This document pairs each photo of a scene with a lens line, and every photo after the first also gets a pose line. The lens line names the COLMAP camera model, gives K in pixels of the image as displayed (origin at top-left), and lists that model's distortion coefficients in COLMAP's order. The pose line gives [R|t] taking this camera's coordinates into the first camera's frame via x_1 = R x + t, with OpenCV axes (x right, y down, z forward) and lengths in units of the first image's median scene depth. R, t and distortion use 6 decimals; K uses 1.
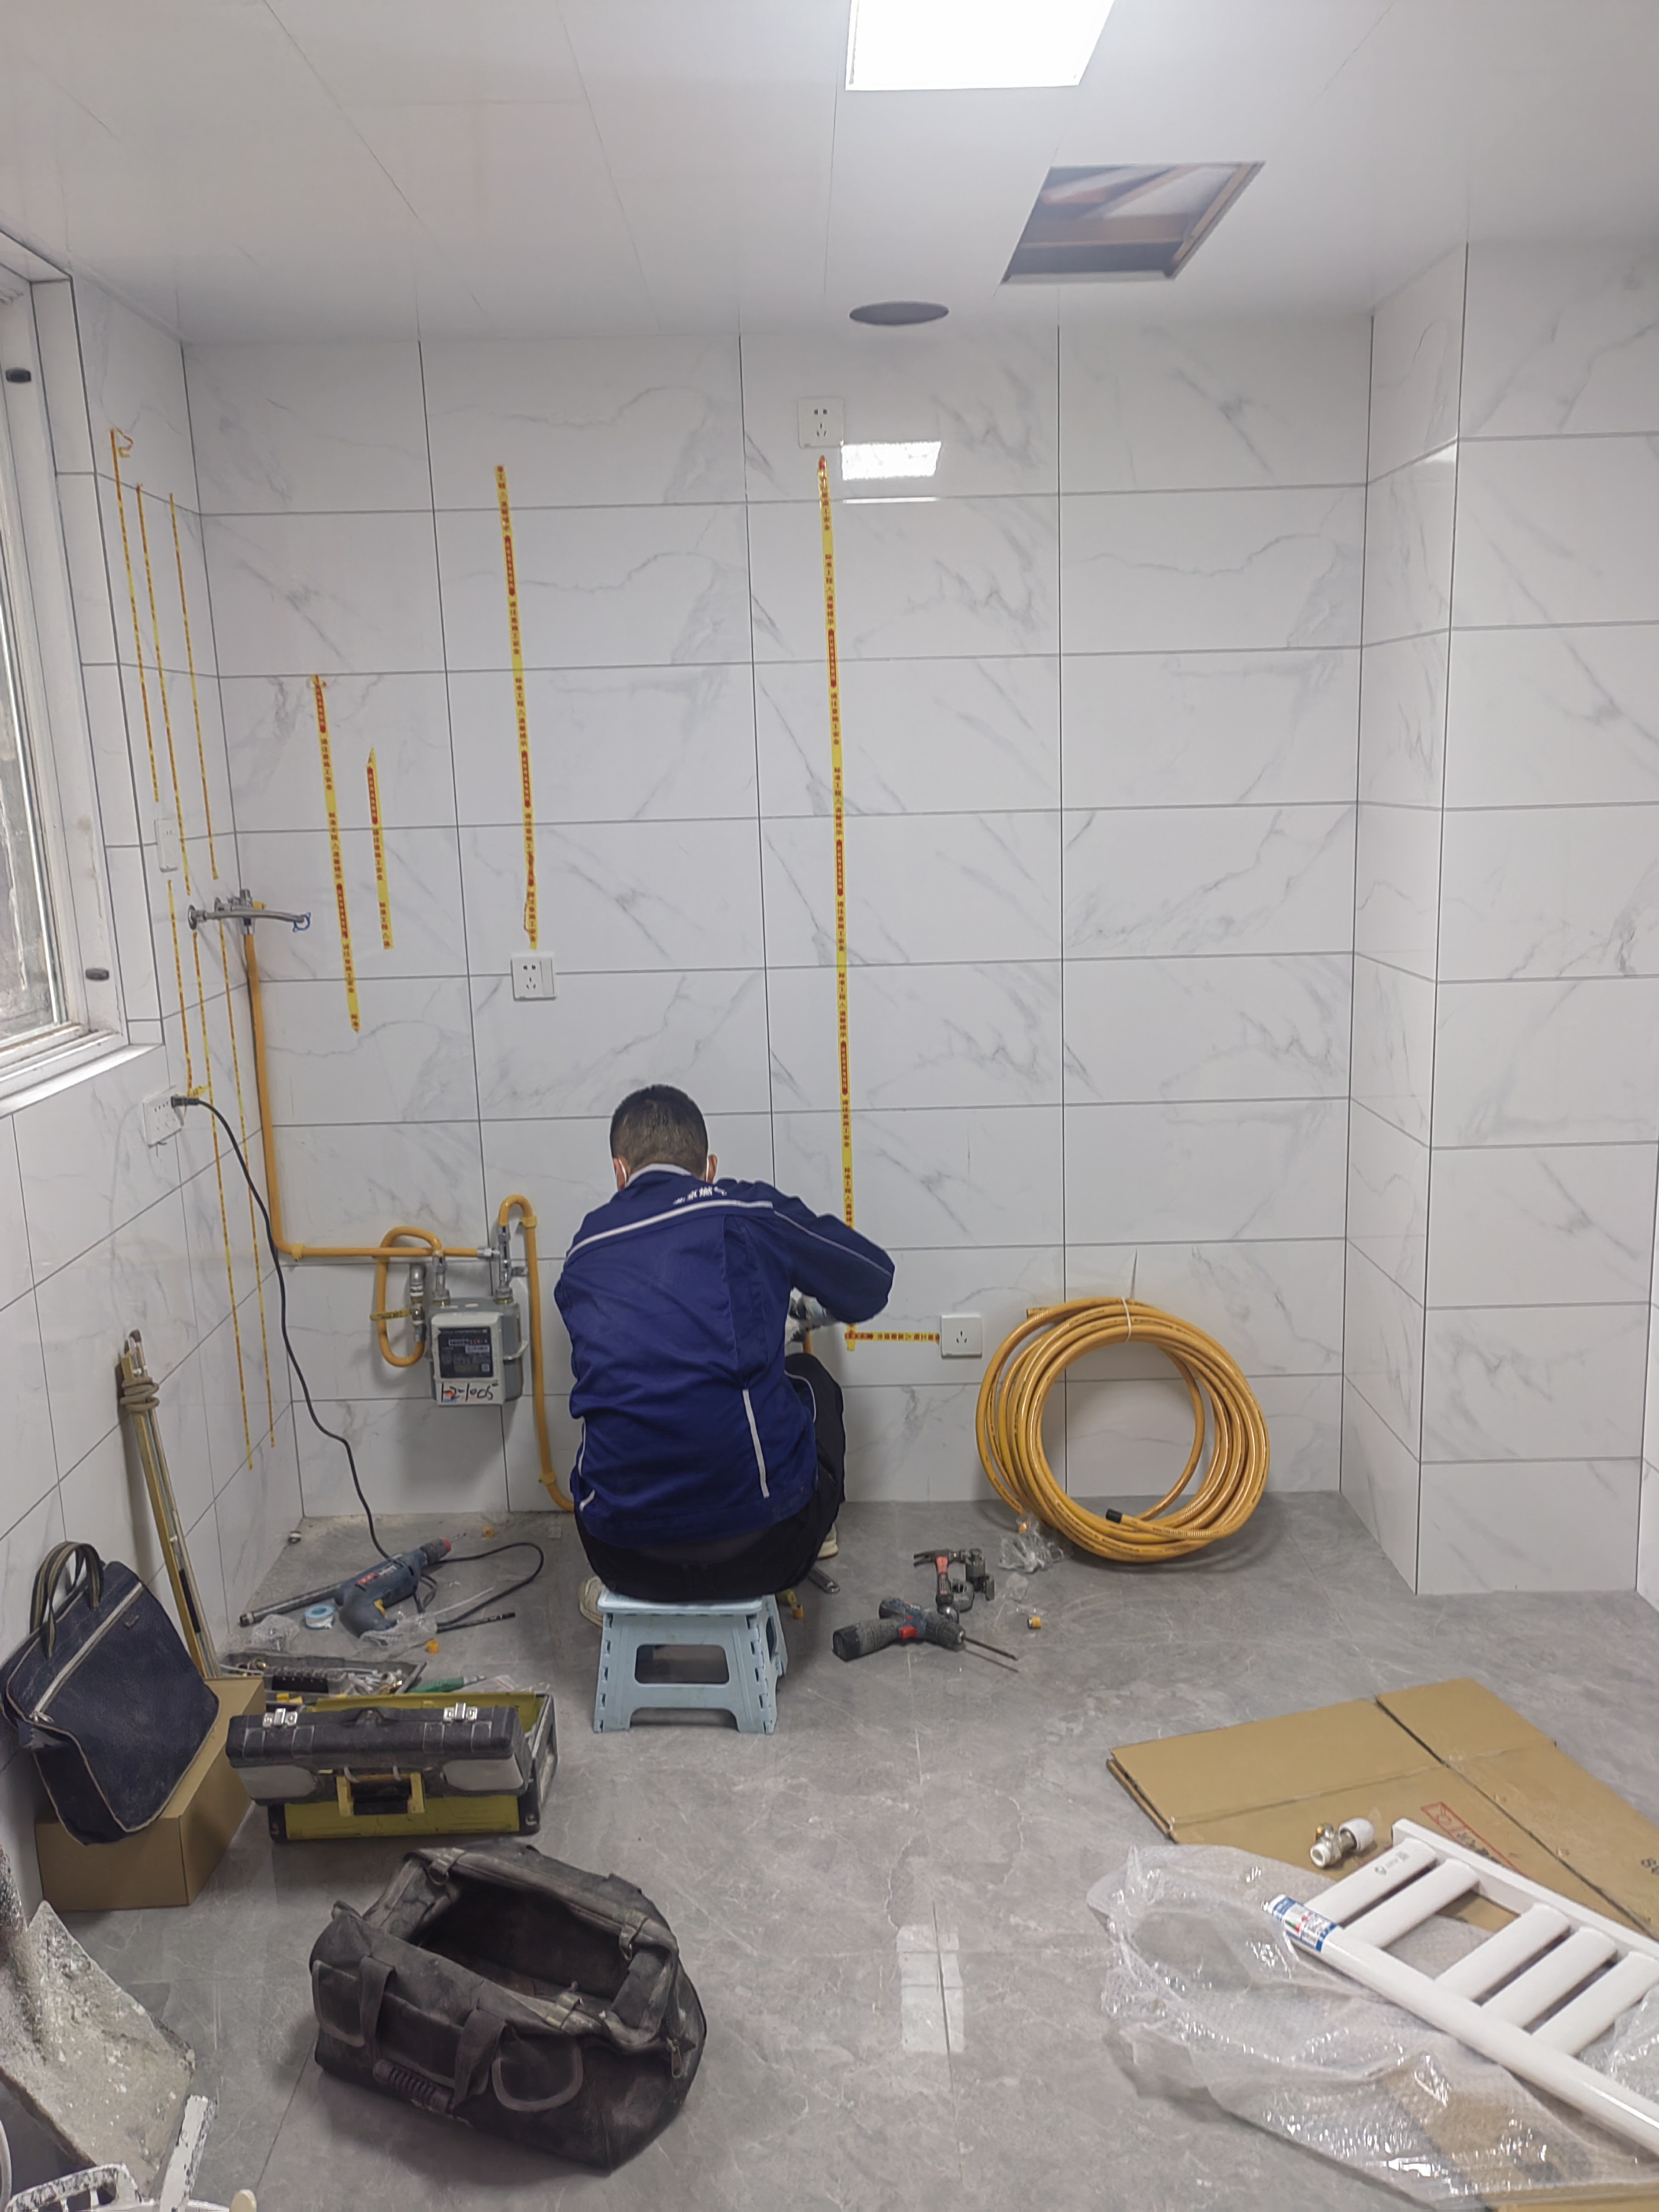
lens RADIAL K [[1725.4, 0, 836.7], [0, 1725.4, 1101.8], [0, 0, 1]] dist [0.014800, 0.013348]
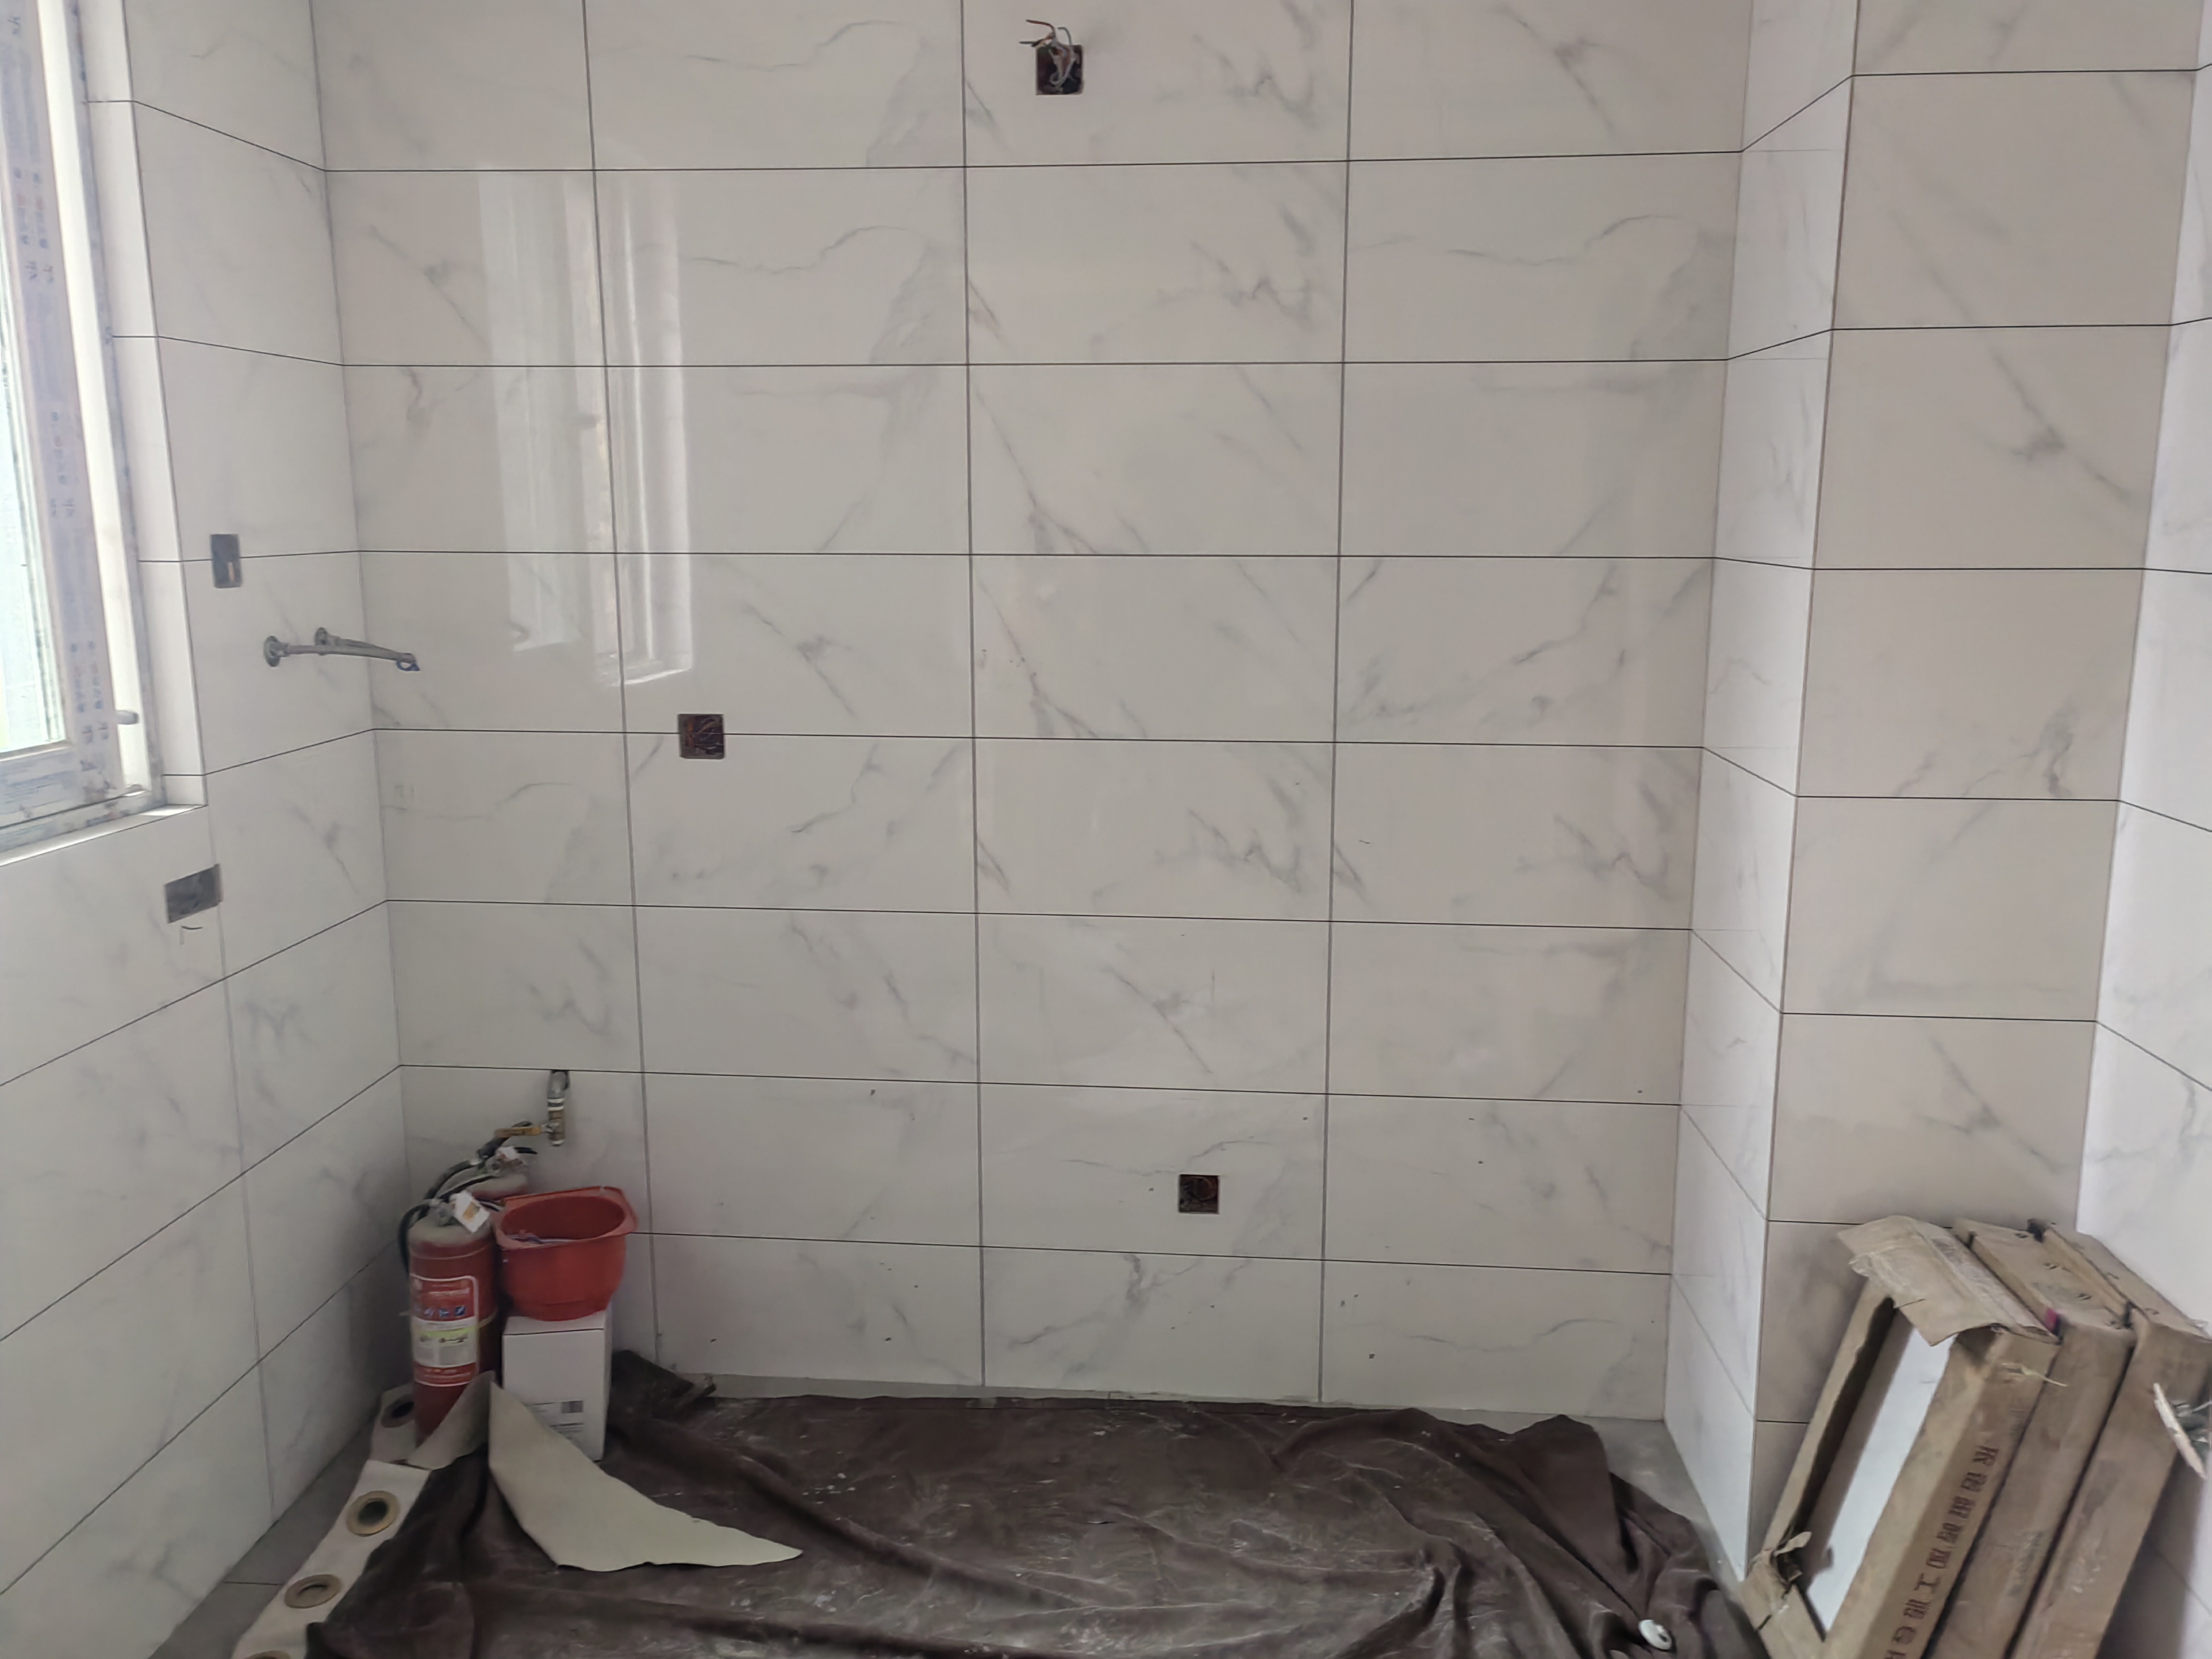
lens RADIAL K [[1725.4, 0, 1121.8], [0, 1725.4, 835.9], [0, 0, 1]] dist [0.014800, 0.013348]
pose [[0.996397, 0.043869, -0.072585, 0.093438], [-0.044492, 0.998985, -0.006987, -0.028937], [0.072205, 0.010192, 0.997338, 0.193424]]
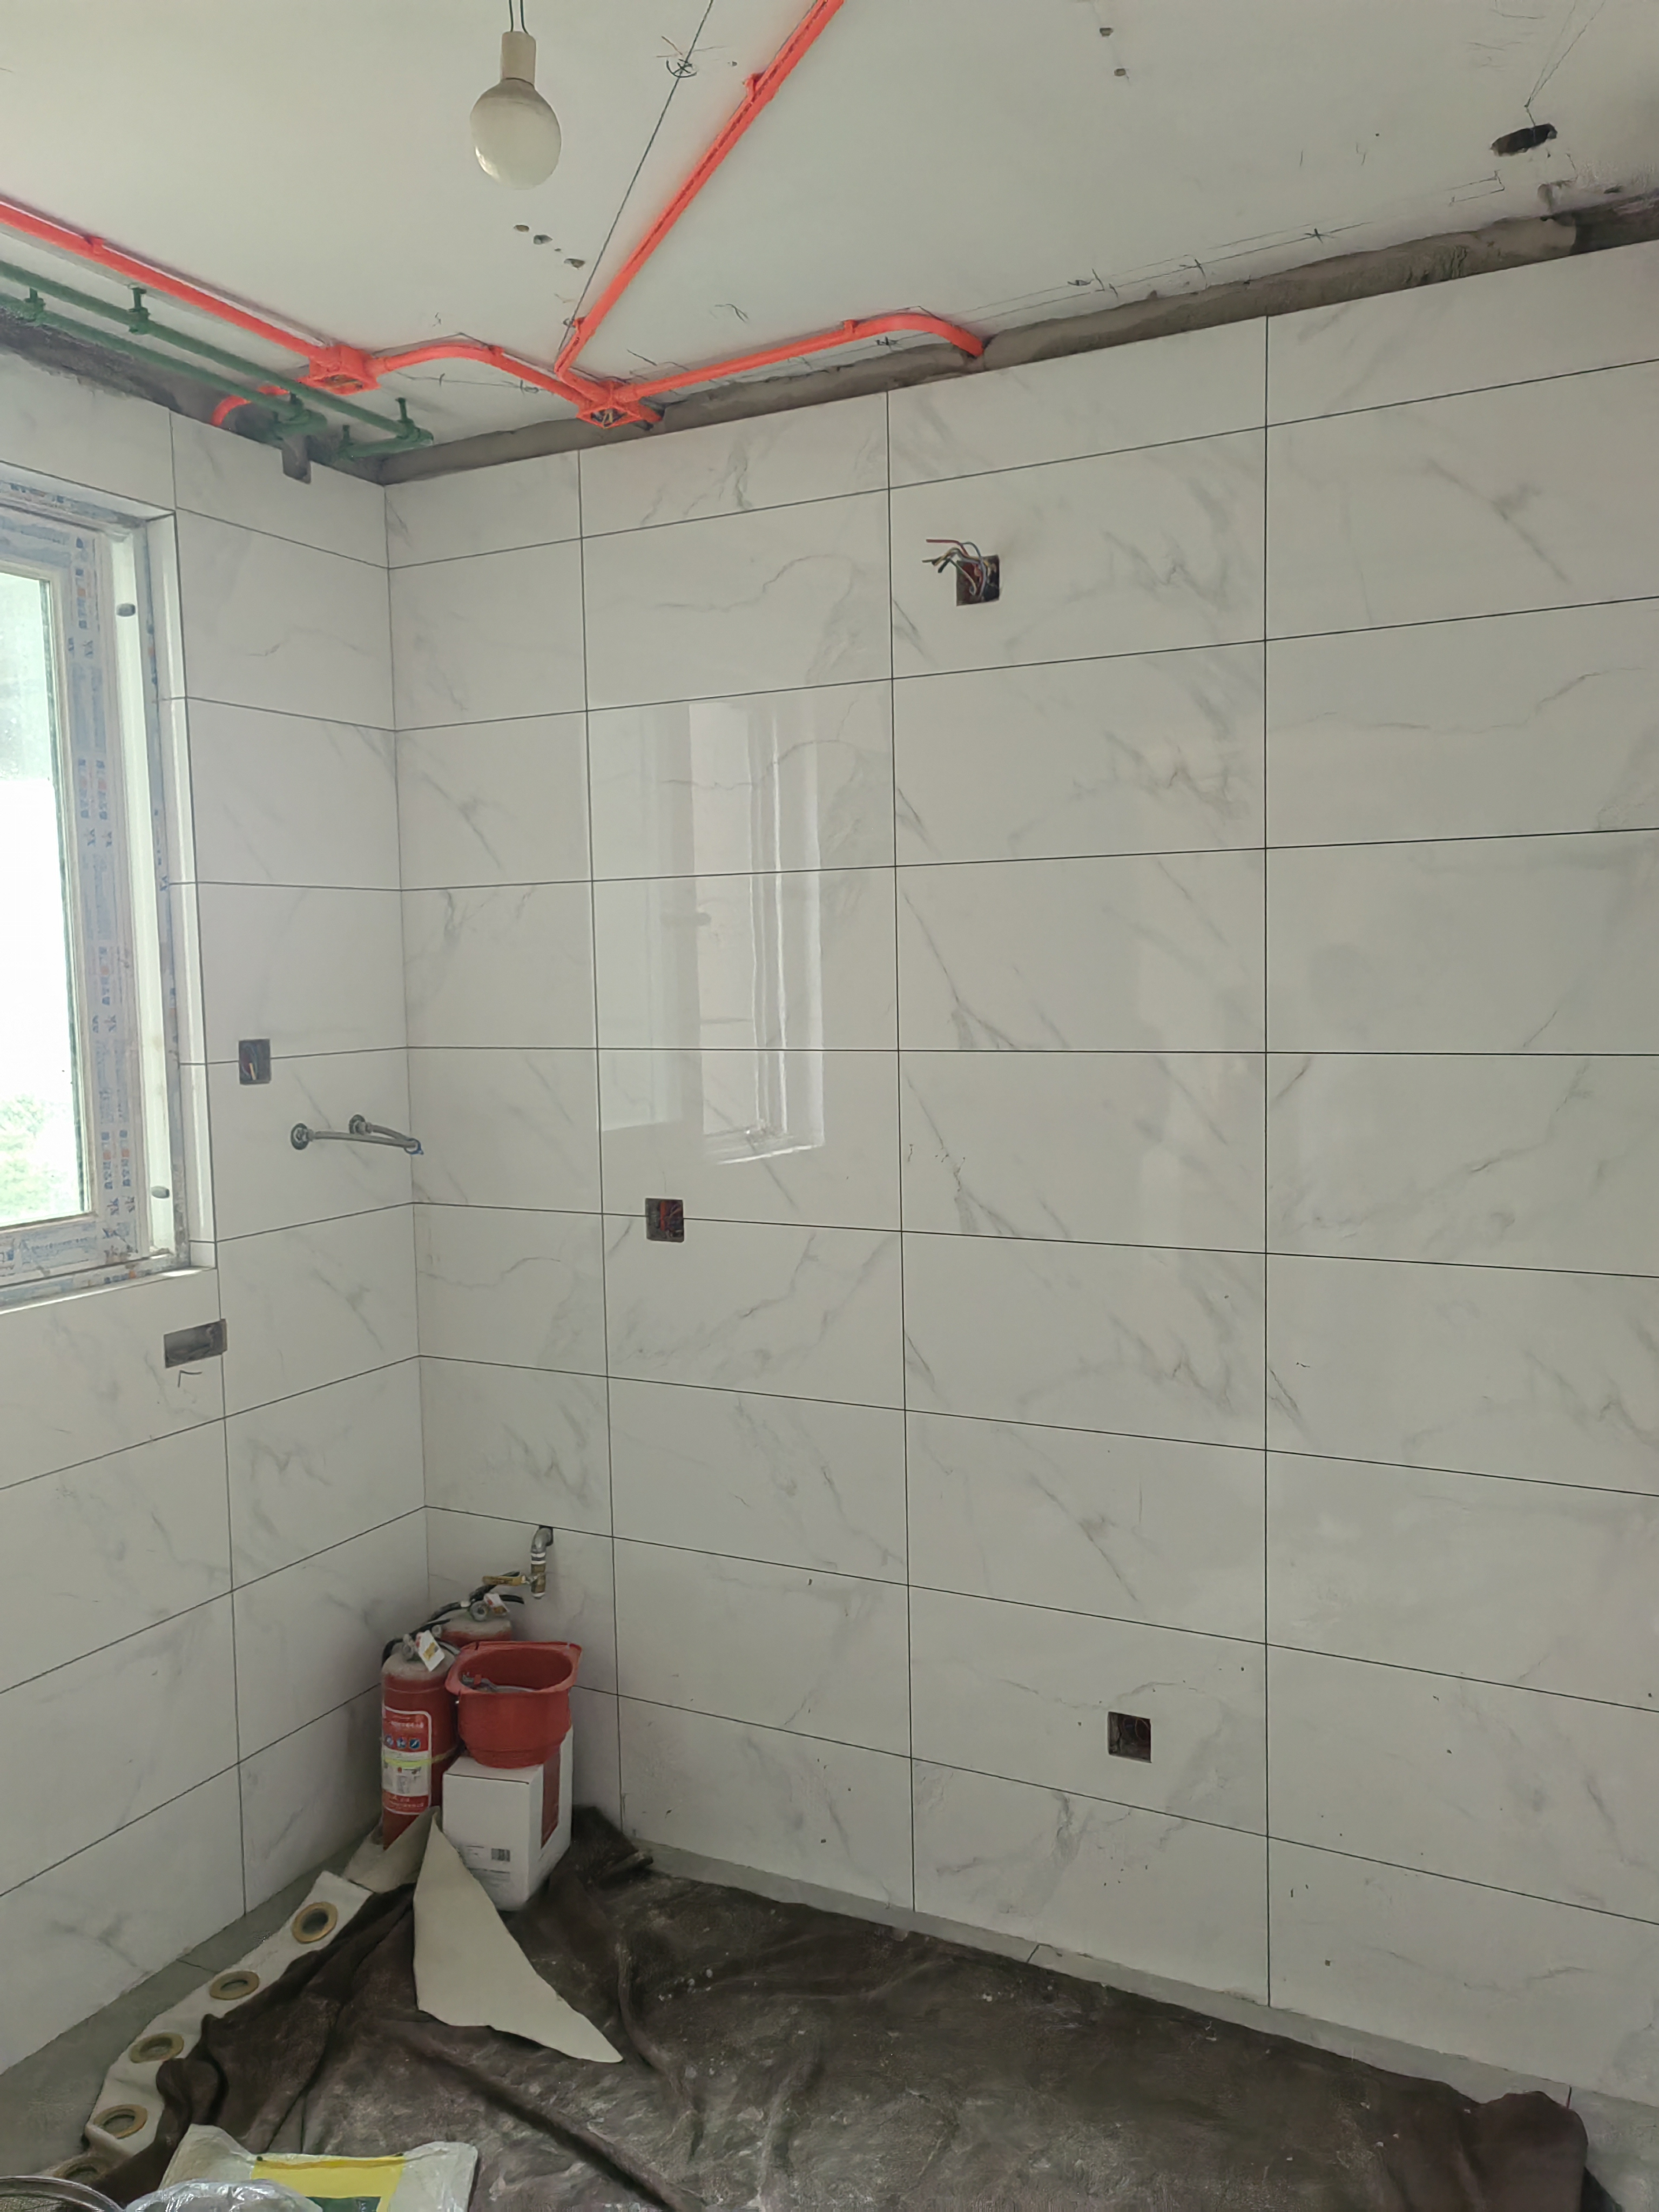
lens RADIAL K [[1725.4, 0, 829.9], [0, 1725.4, 1119.3], [0, 0, 1]] dist [0.014800, 0.013348]
pose [[0.888416, 0.050234, -0.456282, 0.303732], [-0.096737, 0.992160, -0.079122, -0.063392], [0.448730, 0.114433, 0.886310, 0.260876]]
